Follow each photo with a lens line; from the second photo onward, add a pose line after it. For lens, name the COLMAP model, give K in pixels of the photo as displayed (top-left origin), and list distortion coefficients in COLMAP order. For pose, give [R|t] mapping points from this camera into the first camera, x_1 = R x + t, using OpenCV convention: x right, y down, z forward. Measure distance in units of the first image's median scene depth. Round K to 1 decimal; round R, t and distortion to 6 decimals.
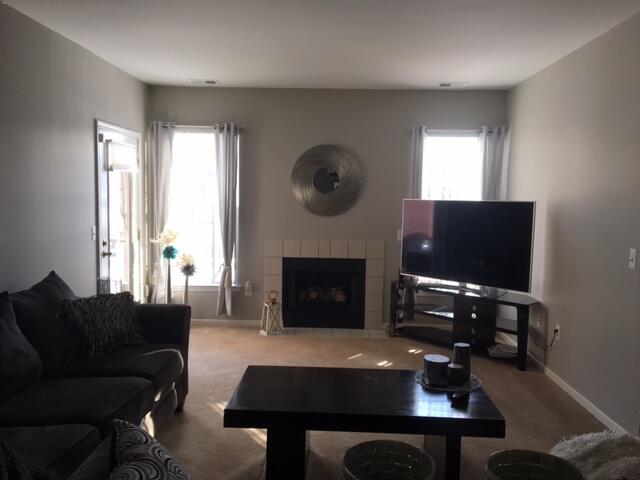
lens RADIAL K [[534.7, 0, 321.7], [0, 534.7, 238.6], [0, 0, 1]] dist [0.063781, -0.079024]
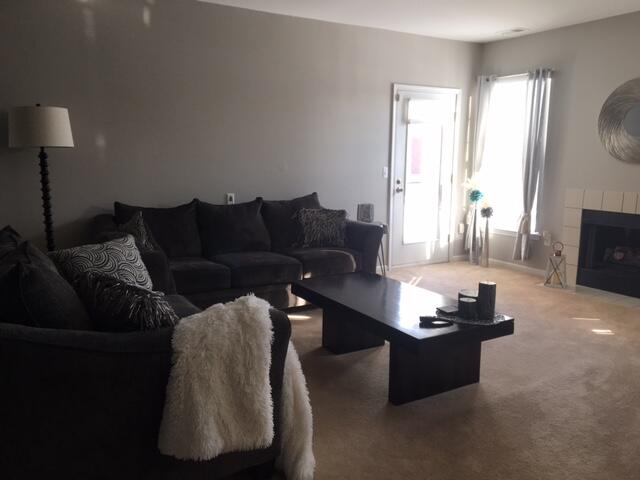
lens RADIAL K [[534.7, 0, 320.2], [0, 534.7, 241.3], [0, 0, 1]] dist [0.063781, -0.079024]
pose [[0.546013, 0.125167, -0.828374, 0.466061], [-0.066245, 0.992131, 0.106246, 0.021783], [0.835154, -0.003137, 0.550007, 0.114950]]
